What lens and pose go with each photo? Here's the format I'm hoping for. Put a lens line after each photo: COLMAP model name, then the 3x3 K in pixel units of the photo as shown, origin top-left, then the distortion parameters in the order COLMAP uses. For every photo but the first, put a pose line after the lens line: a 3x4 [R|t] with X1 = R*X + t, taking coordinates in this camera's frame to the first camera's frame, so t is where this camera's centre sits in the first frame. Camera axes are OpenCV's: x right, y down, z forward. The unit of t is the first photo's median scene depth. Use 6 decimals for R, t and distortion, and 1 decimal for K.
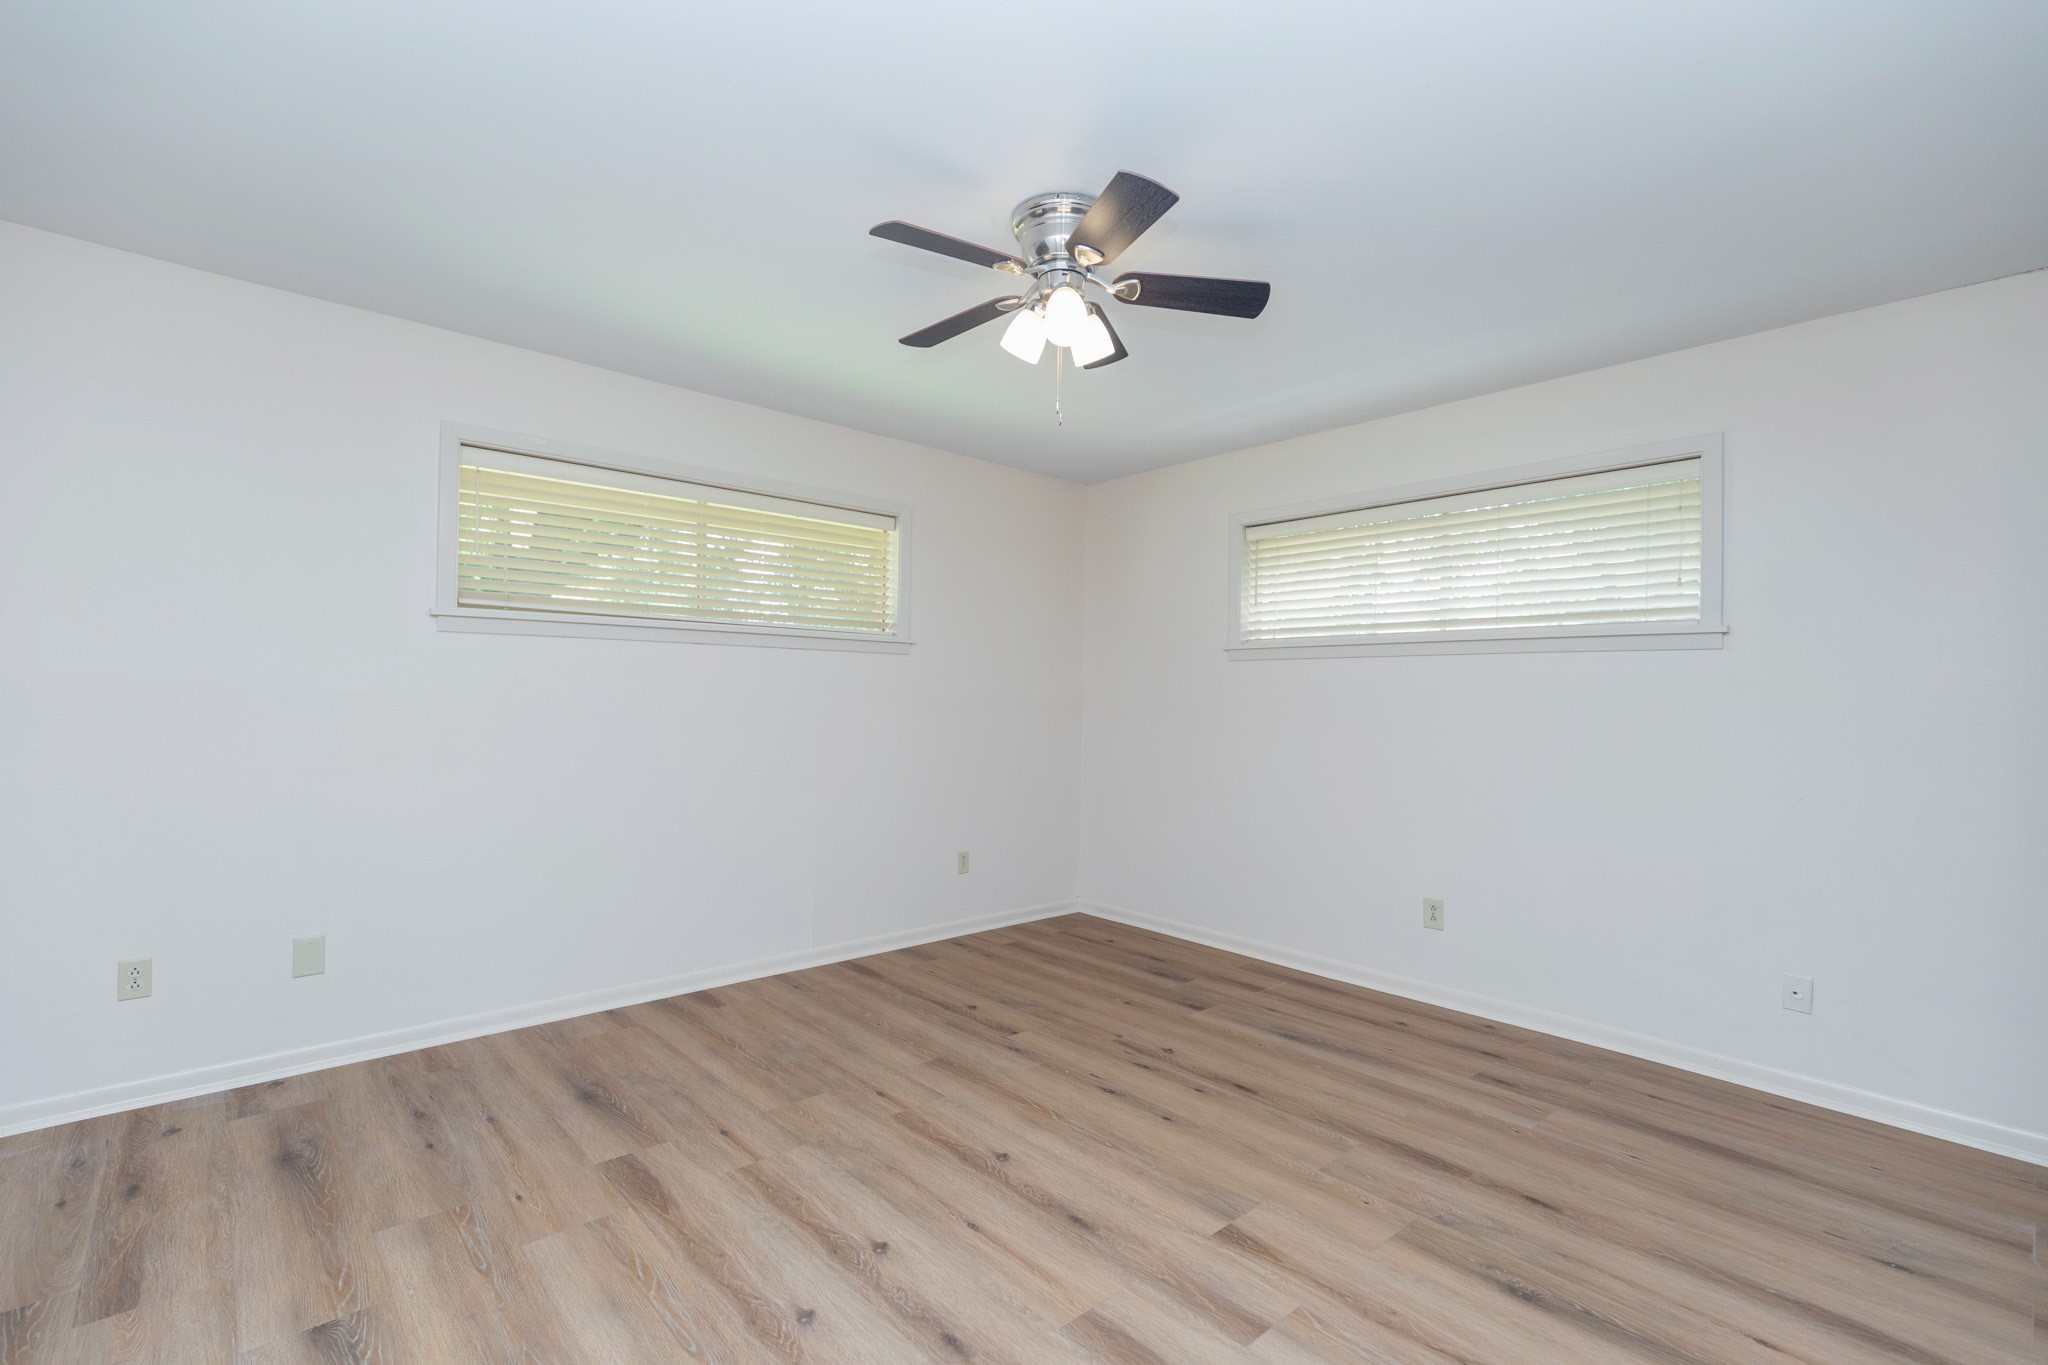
lens RADIAL K [[915.4, 0, 1027.9], [0, 915.4, 705.4], [0, 0, 1]] dist [0.011689, -0.000751]
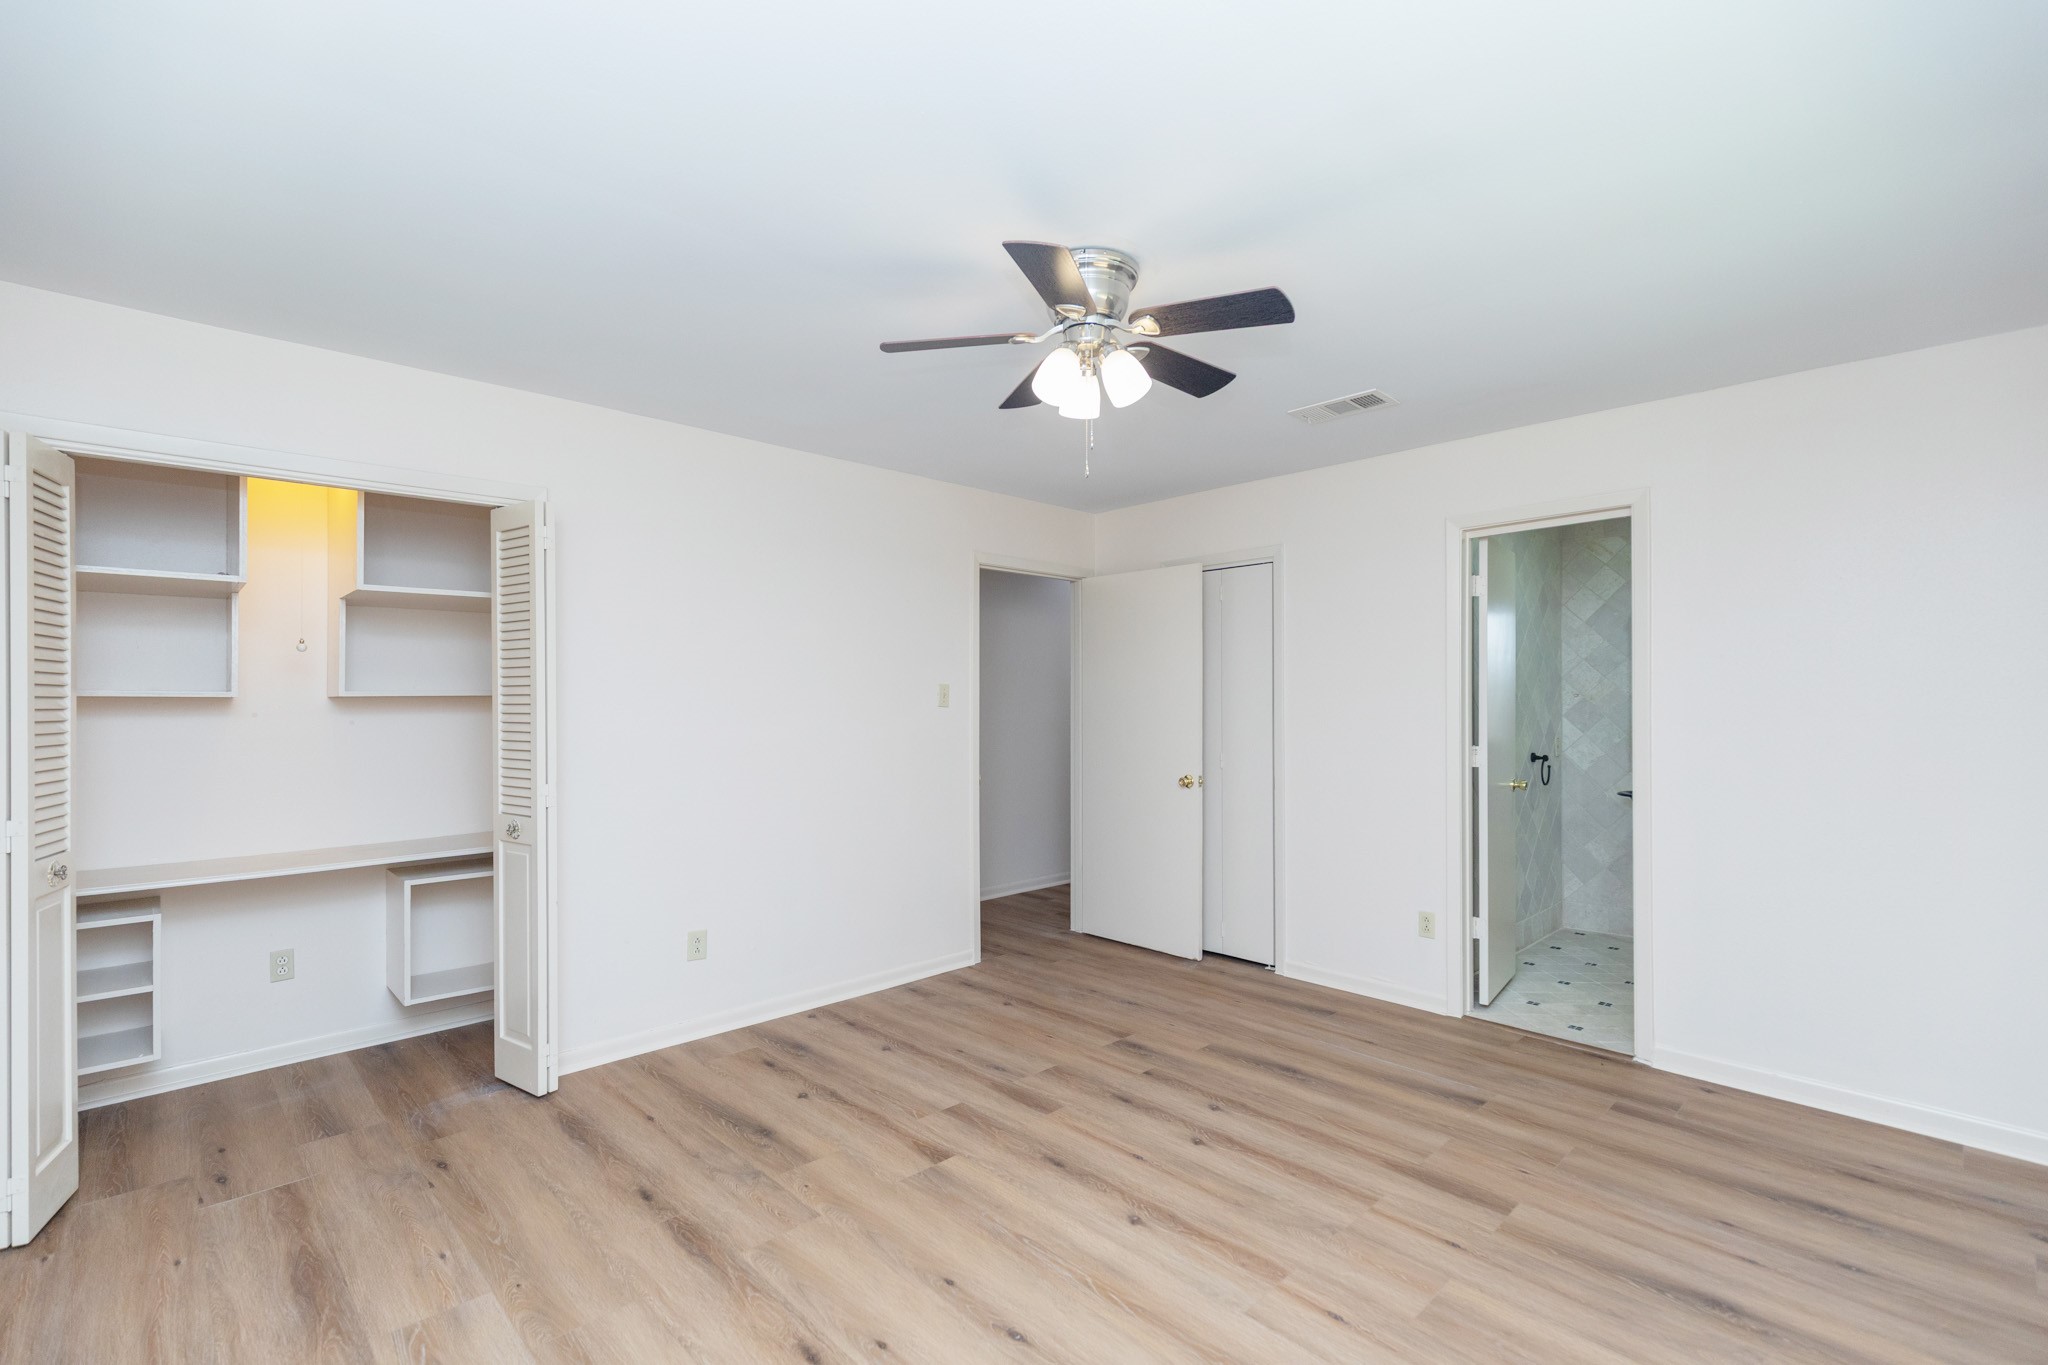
lens RADIAL K [[915.4, 0, 1027.9], [0, 915.4, 705.4], [0, 0, 1]] dist [0.011689, -0.000751]
pose [[-0.999316, -0.013329, -0.034503, 0.130568], [-0.013679, 0.999857, 0.009943, -0.068883], [0.034366, 0.010408, -0.999355, 2.011066]]
